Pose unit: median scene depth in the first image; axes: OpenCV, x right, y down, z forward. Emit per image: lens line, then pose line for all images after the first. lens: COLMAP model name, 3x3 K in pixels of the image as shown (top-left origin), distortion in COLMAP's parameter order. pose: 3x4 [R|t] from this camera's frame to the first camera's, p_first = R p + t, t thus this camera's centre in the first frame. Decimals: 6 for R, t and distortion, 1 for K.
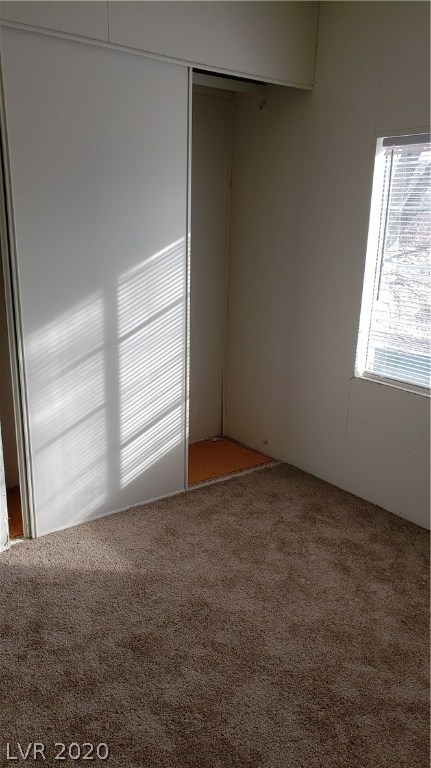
lens RADIAL K [[588.4, 0, 215.5], [0, 588.4, 384.0], [0, 0, 1]] dist [0.091812, -0.124583]
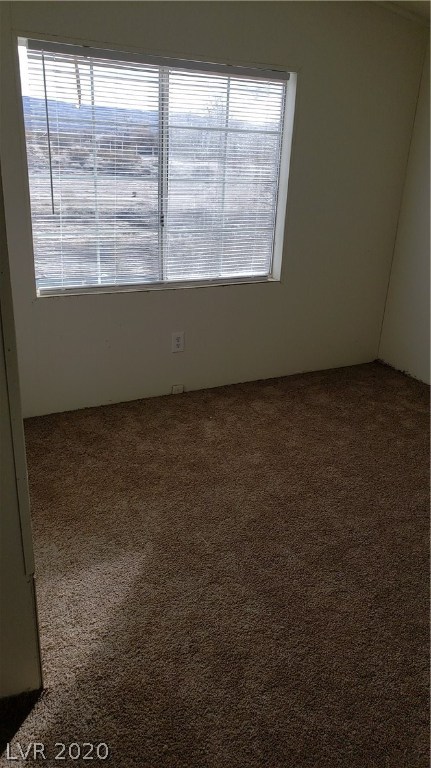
lens RADIAL K [[588.4, 0, 215.5], [0, 588.4, 384.0], [0, 0, 1]] dist [0.091812, -0.124583]
pose [[0.164516, -0.392402, 0.904961, -0.728167], [0.227428, 0.907833, 0.352302, -0.181752], [-0.959797, 0.147854, 0.238596, 0.565722]]
